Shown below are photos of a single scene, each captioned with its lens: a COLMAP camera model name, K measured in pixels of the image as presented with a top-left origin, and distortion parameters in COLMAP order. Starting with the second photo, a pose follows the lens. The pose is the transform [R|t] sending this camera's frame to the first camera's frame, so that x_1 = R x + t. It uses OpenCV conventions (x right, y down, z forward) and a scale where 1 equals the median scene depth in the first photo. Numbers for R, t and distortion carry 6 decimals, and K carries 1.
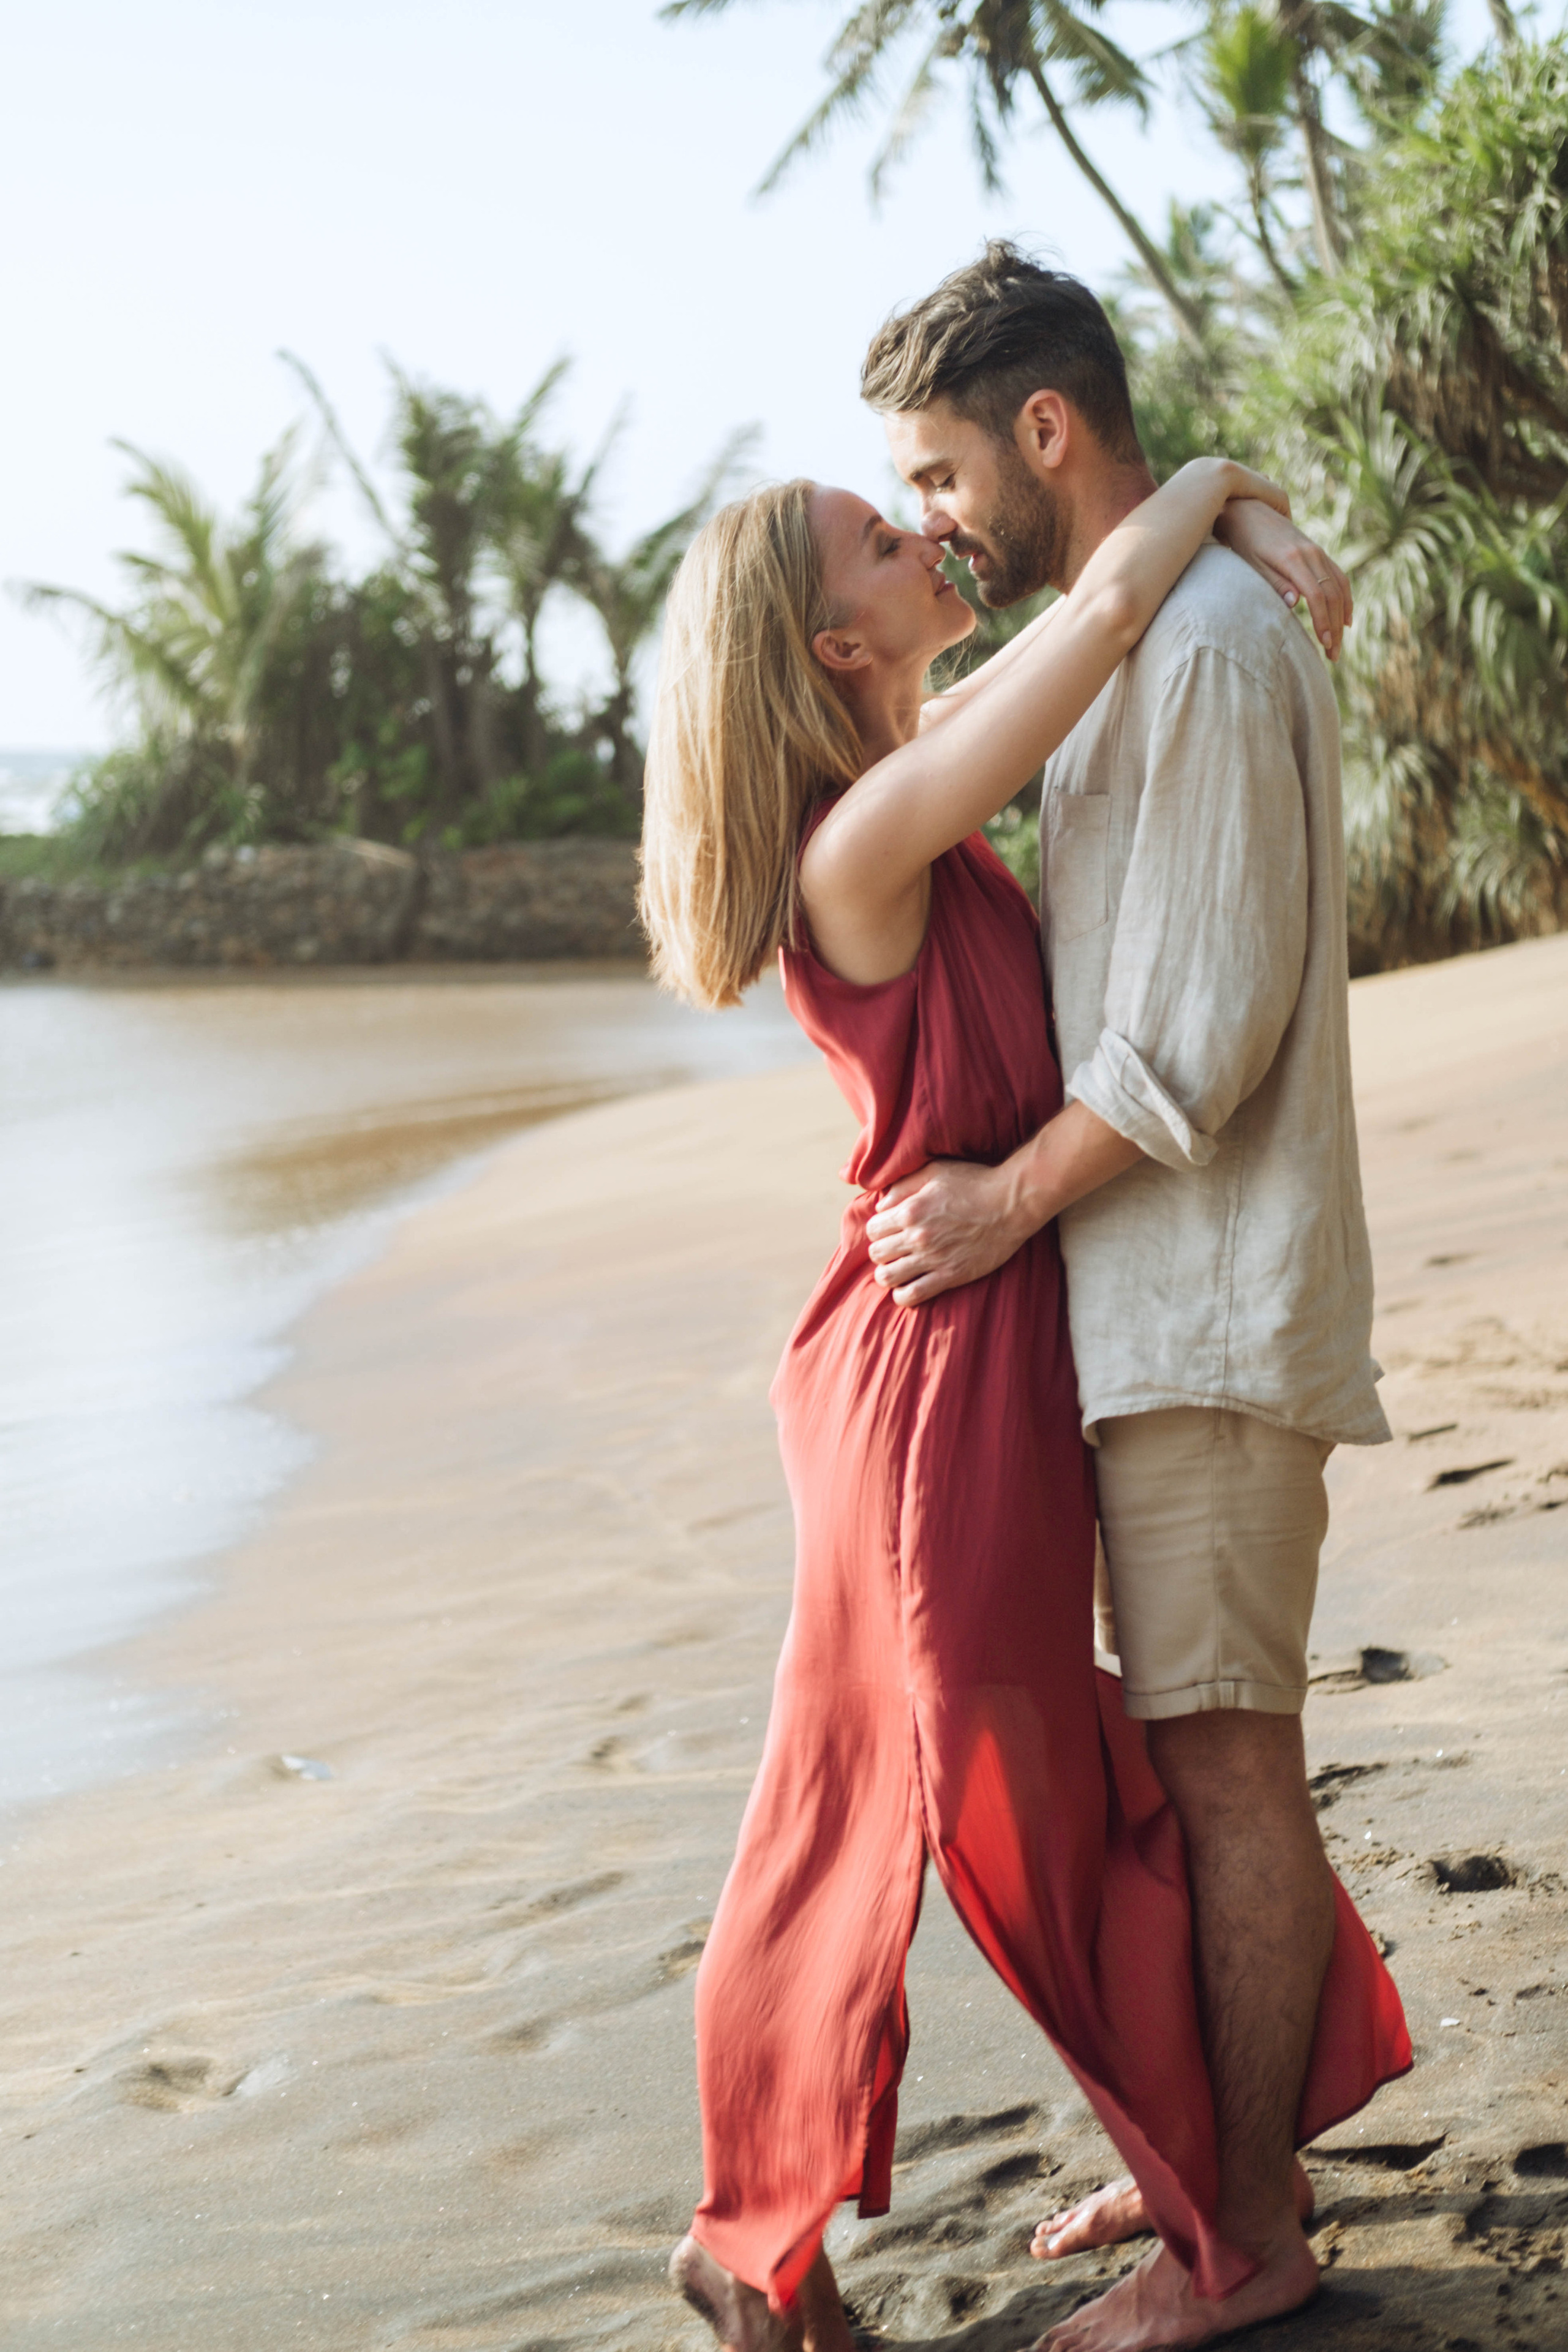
lens RADIAL K [[3715.1, 0, 783.2], [0, 3715.1, 1101.9], [0, 0, 1]] dist [0.002018, 0.837269]
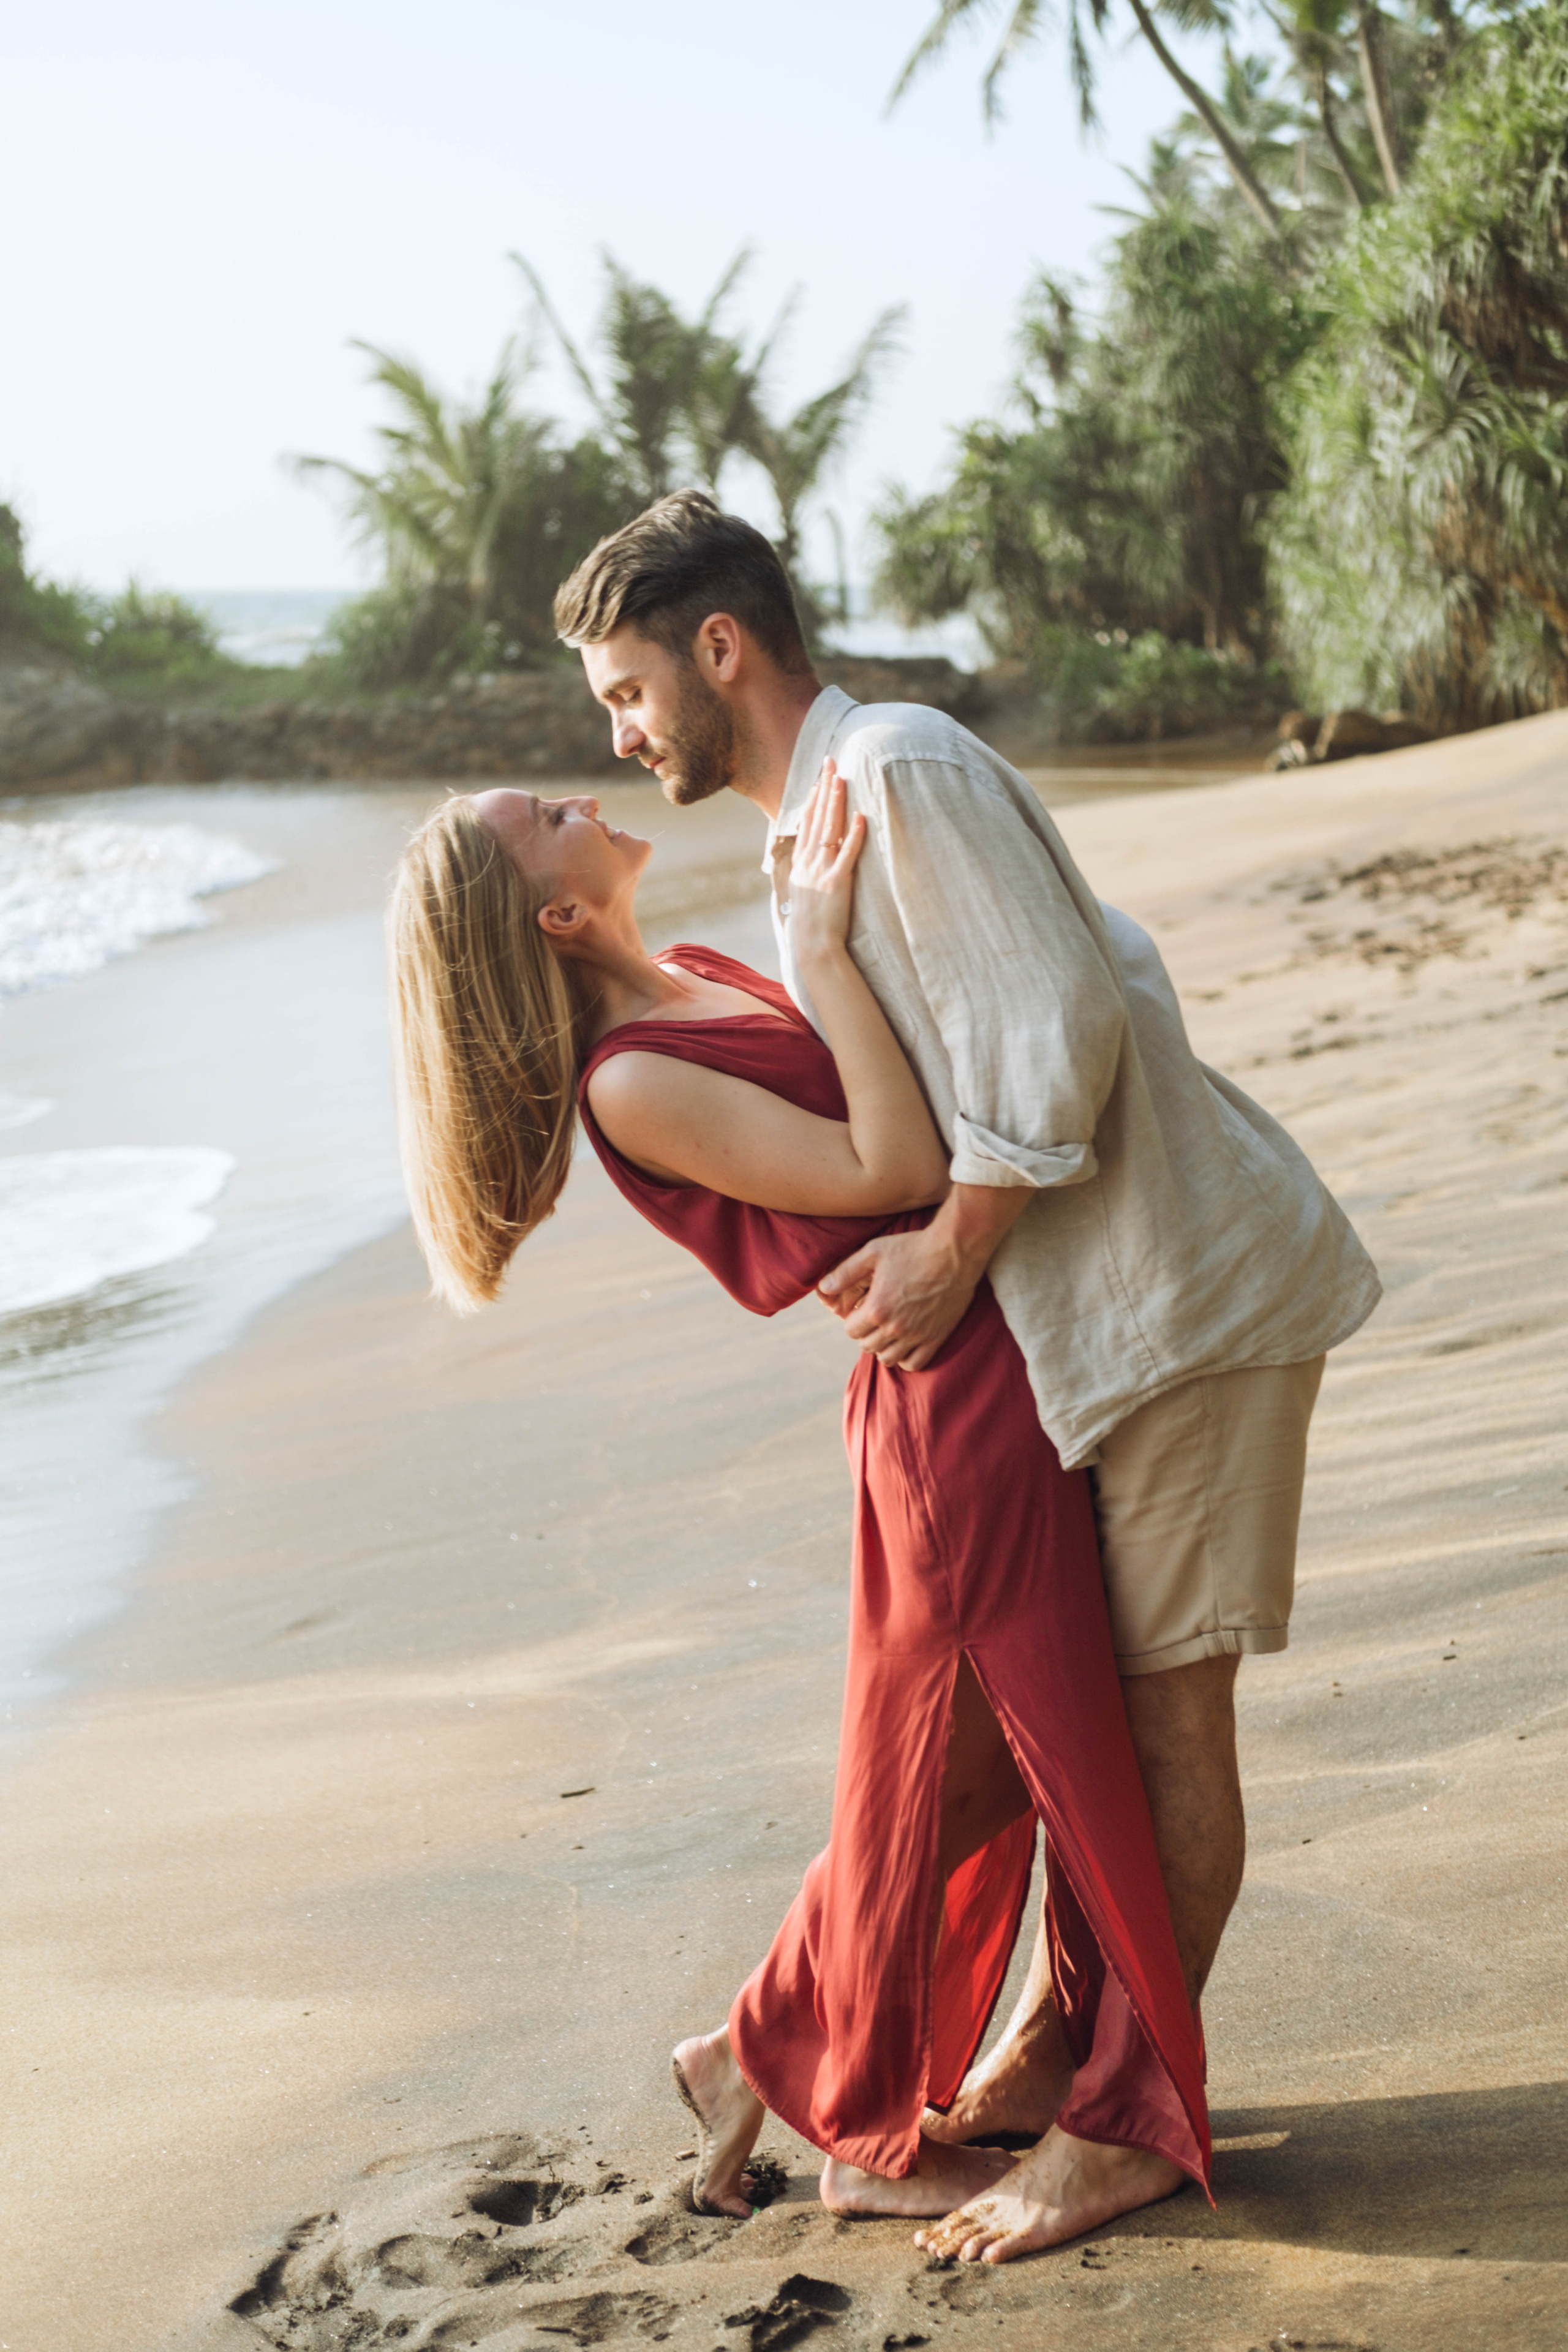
lens RADIAL K [[3722.4, 0, 784.0], [0, 3722.4, 1176.0], [0, 0, 1]] dist [-0.018123, 0.688970]
pose [[0.999804, -0.016590, -0.010769, -0.061598], [0.017258, 0.997723, 0.065196, 0.027155], [0.009663, -0.065369, 0.997814, -0.343782]]
